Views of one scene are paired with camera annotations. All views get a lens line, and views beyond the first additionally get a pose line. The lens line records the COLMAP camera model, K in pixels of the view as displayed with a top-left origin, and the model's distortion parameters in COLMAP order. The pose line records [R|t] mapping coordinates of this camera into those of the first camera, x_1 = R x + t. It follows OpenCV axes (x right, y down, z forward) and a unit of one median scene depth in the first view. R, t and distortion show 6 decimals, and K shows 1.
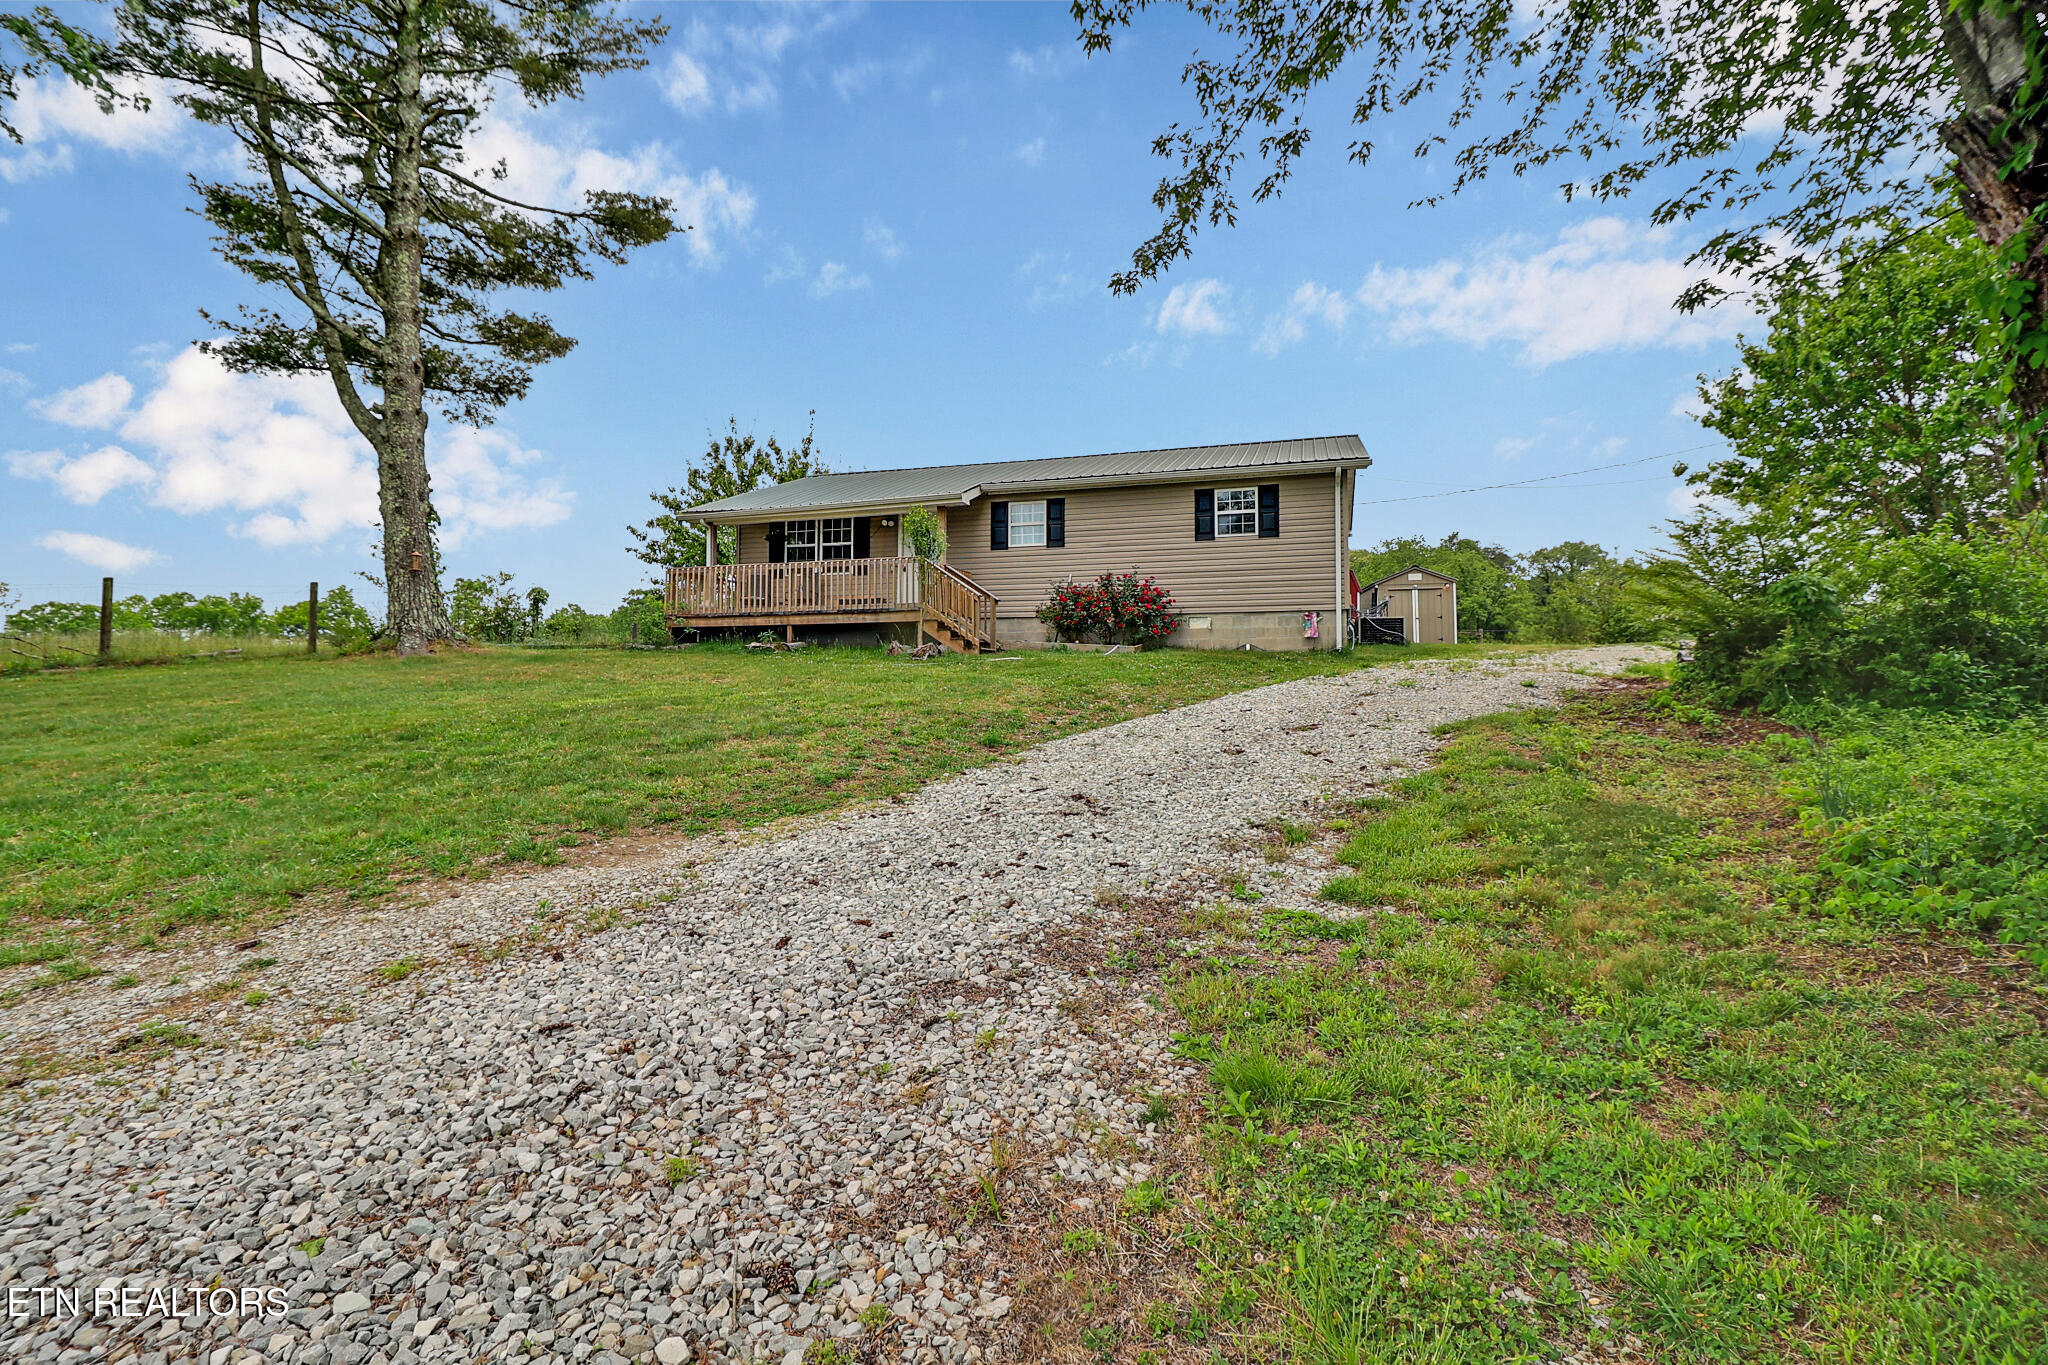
lens RADIAL K [[939.9, 0, 1014.4], [0, 939.9, 658.0], [0, 0, 1]] dist [0.005618, -0.017017]
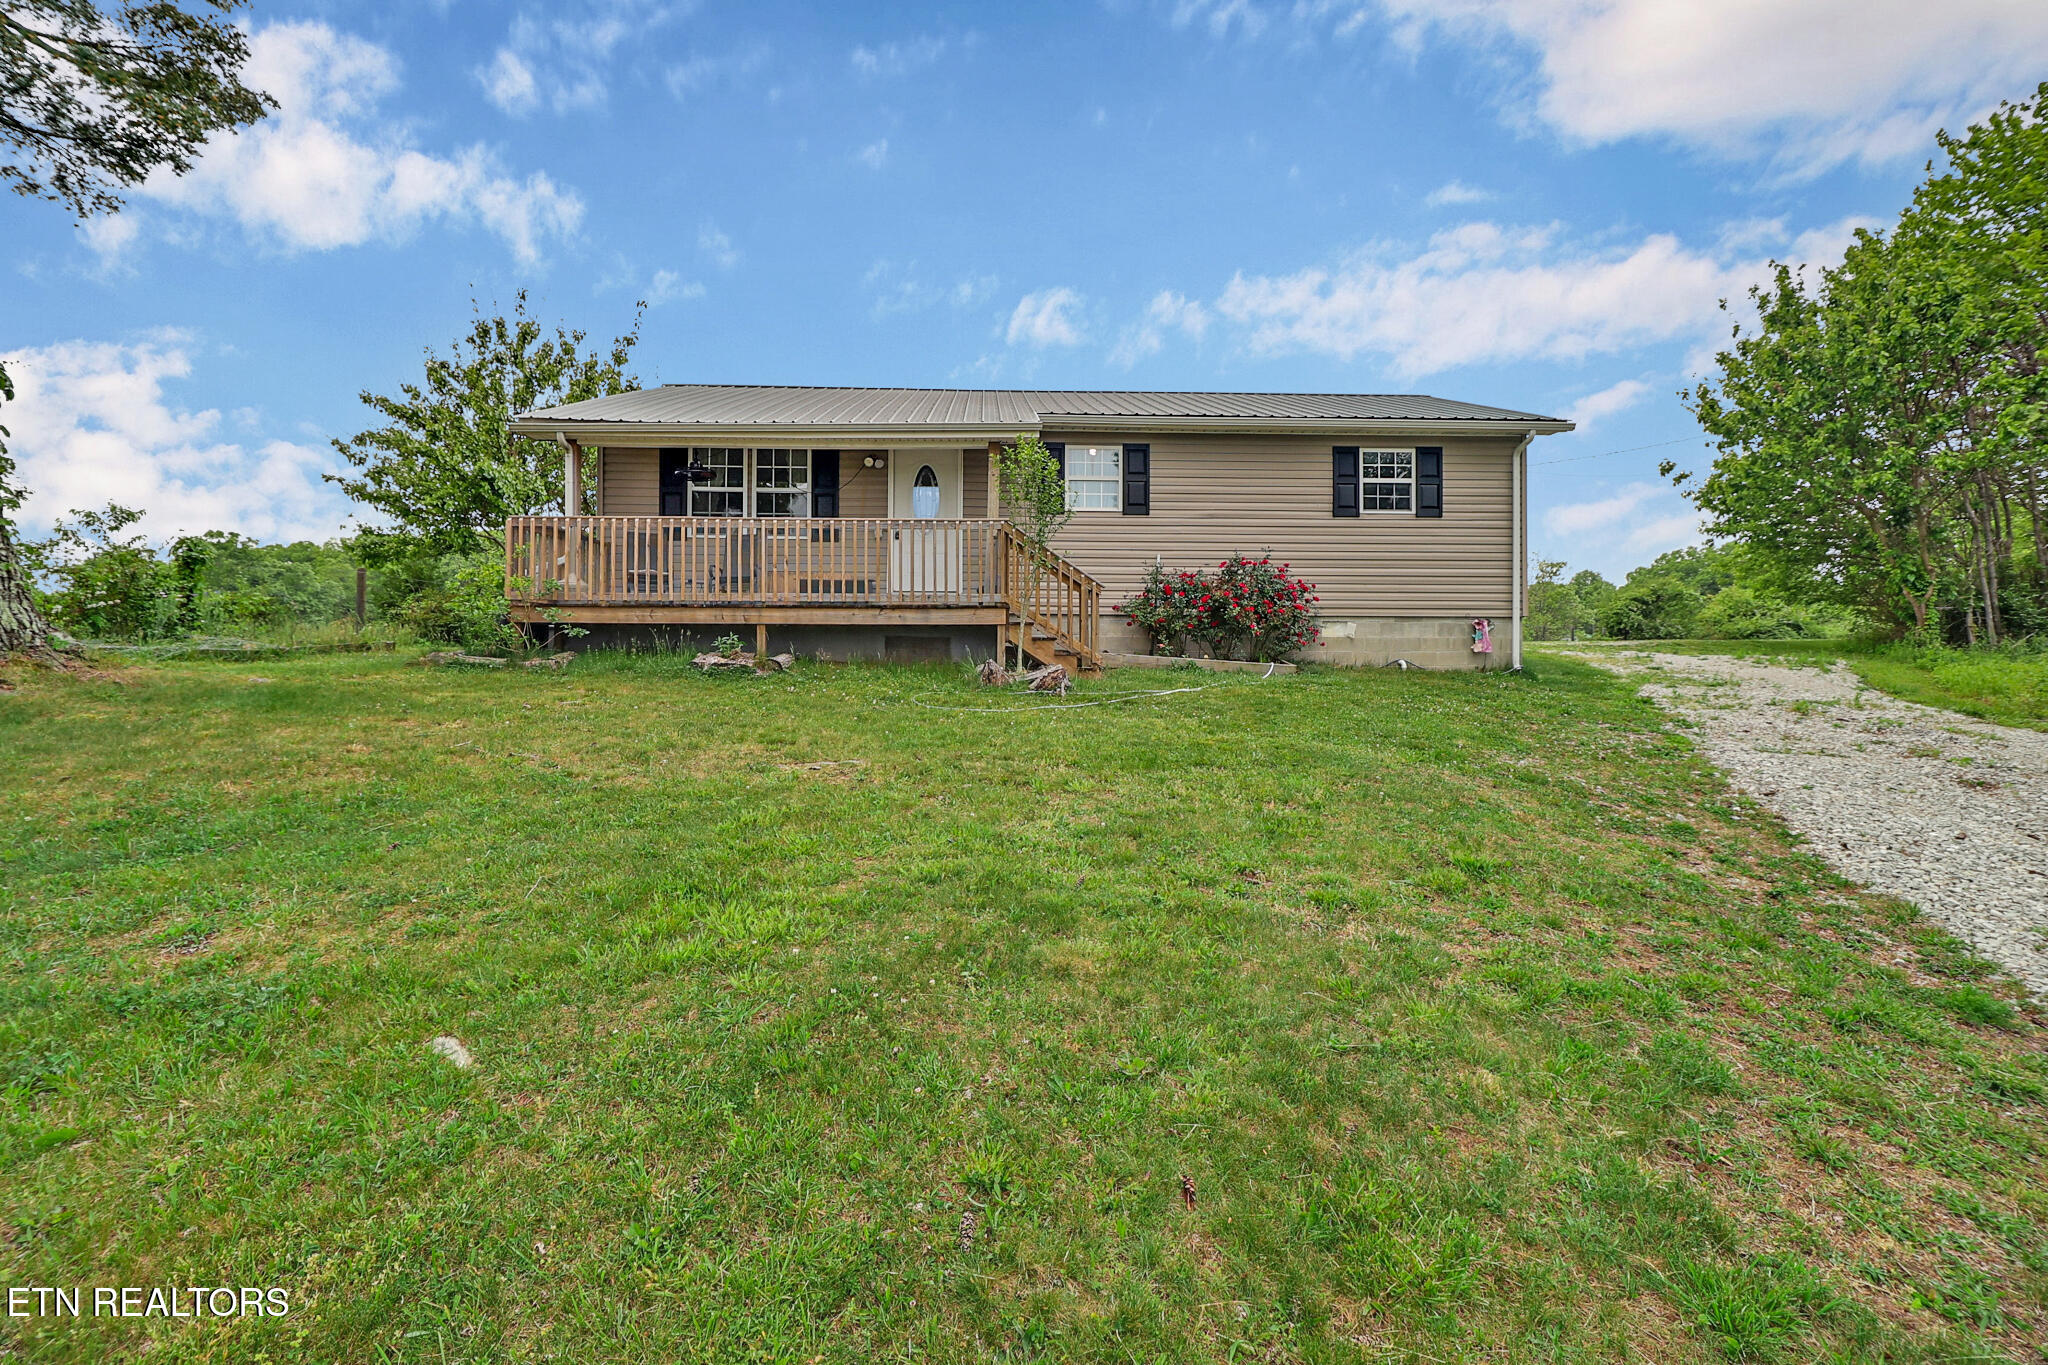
lens RADIAL K [[939.9, 0, 1014.4], [0, 939.9, 658.0], [0, 0, 1]] dist [0.005618, -0.017017]
pose [[0.944380, 0.003283, 0.328838, -0.273686], [-0.015541, 0.999279, 0.034653, -0.035504], [-0.328487, -0.037836, 0.943750, 0.378635]]
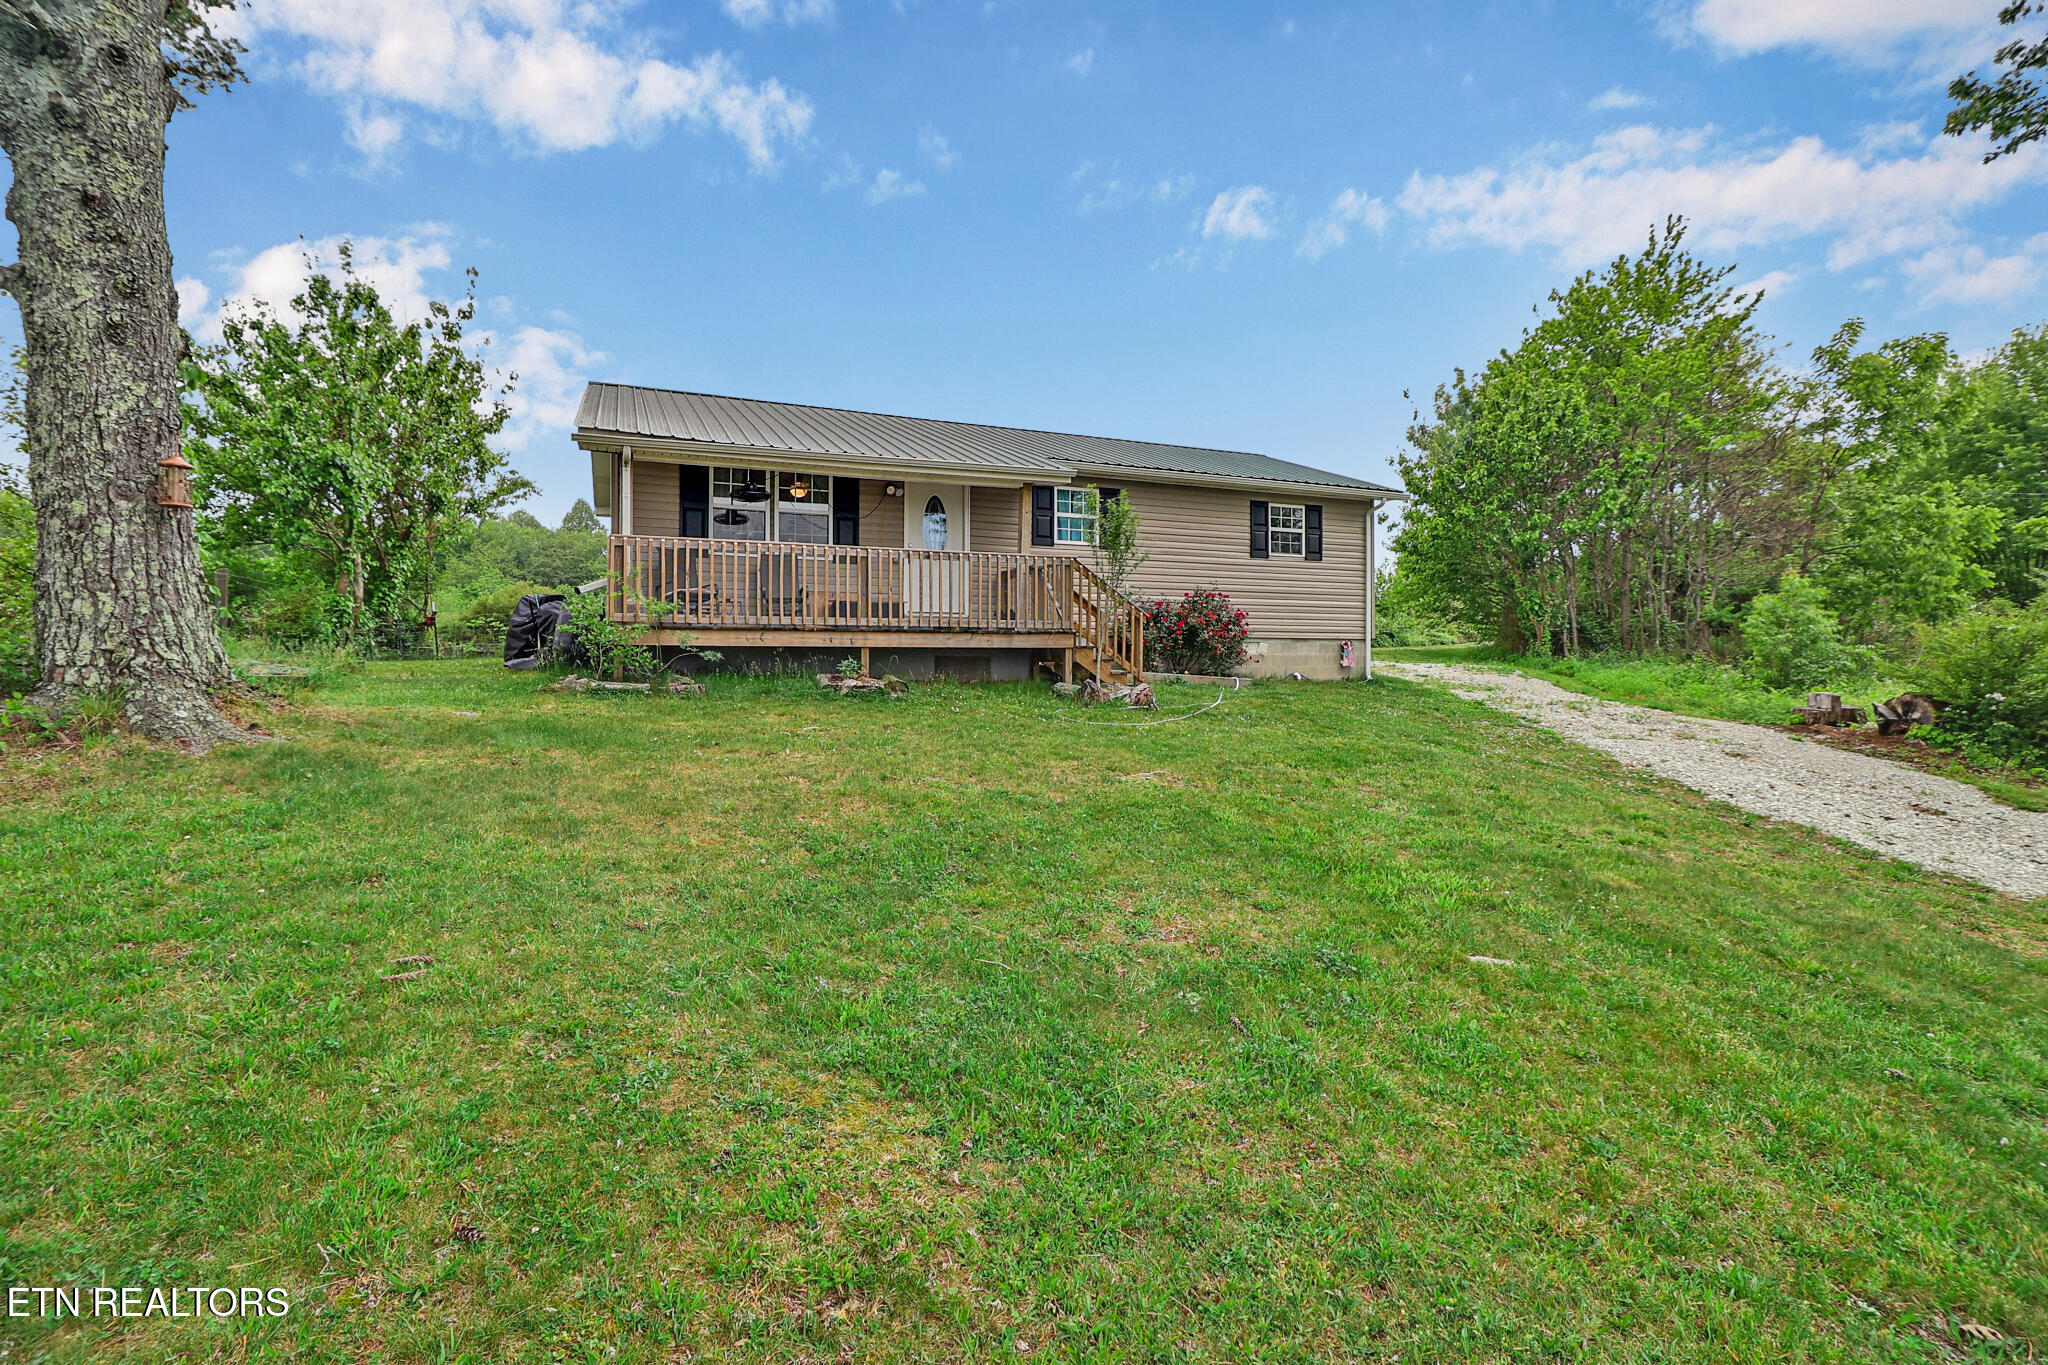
lens RADIAL K [[939.9, 0, 1014.4], [0, 939.9, 658.0], [0, 0, 1]] dist [0.005618, -0.017017]
pose [[0.763877, 0.001522, 0.645360, -0.547220], [-0.016647, 0.999711, 0.017346, -0.038988], [-0.645147, -0.023994, 0.763682, 0.445137]]
